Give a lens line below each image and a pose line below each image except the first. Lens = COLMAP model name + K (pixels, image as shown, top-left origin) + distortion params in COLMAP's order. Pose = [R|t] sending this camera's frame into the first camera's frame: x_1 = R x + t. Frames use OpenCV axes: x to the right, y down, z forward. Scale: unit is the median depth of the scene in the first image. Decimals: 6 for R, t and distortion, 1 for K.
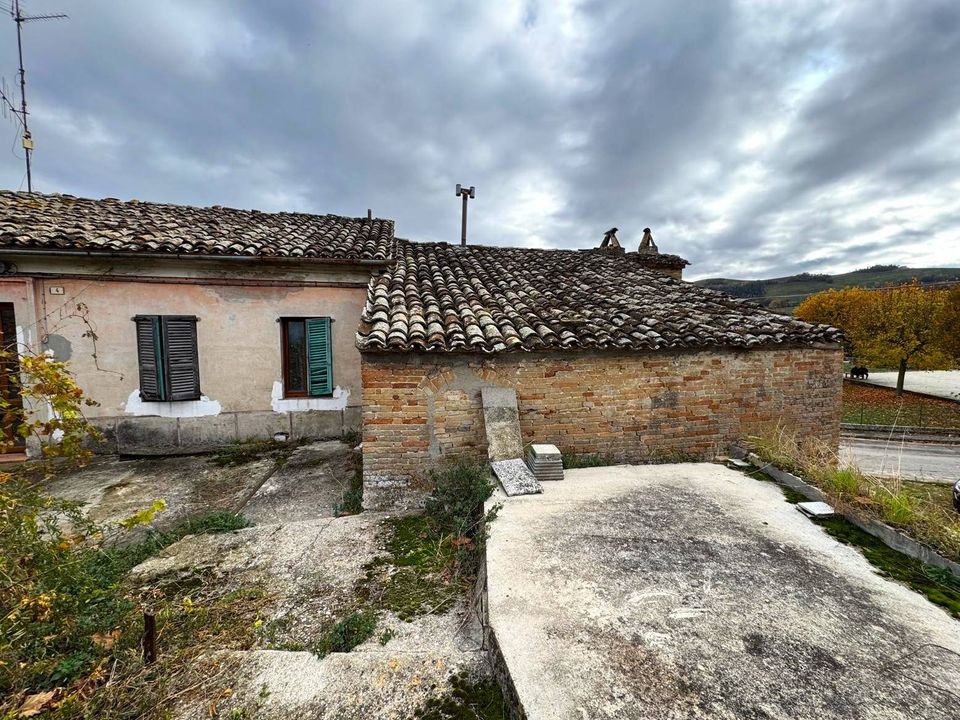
lens RADIAL K [[400.5, 0, 484.7], [0, 400.5, 362.1], [0, 0, 1]] dist [-0.010309, -0.000303]
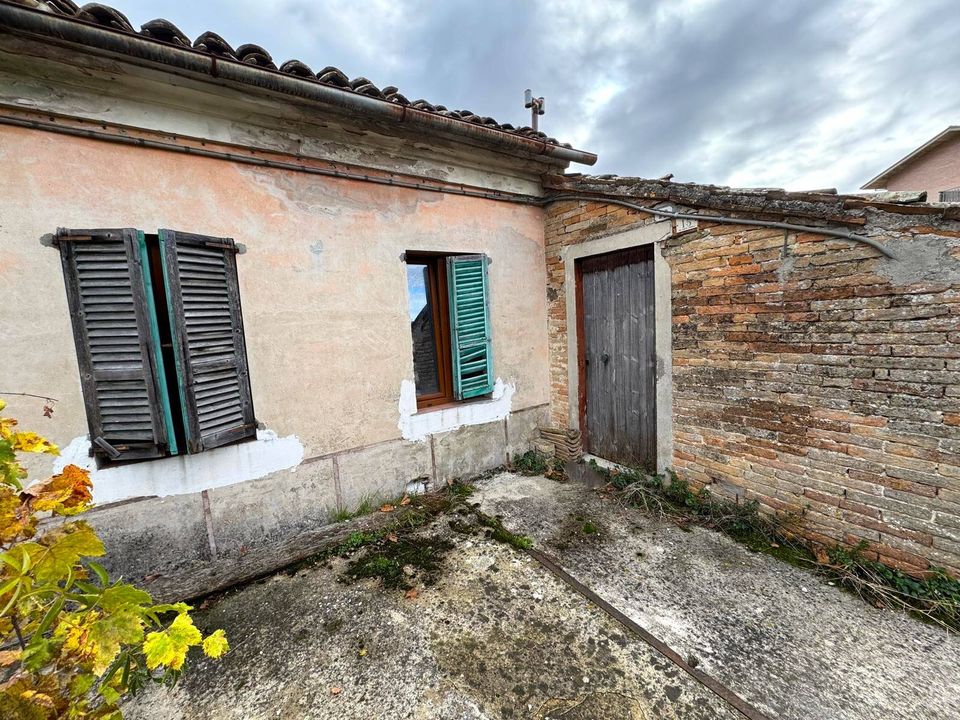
lens RADIAL K [[400.5, 0, 477.4], [0, 400.5, 361.8], [0, 0, 1]] dist [-0.010309, -0.000303]
pose [[0.933528, -0.084839, 0.348322, -0.630297], [0.072704, 0.996208, 0.047789, 0.008214], [-0.351056, -0.019288, 0.936156, 0.513059]]
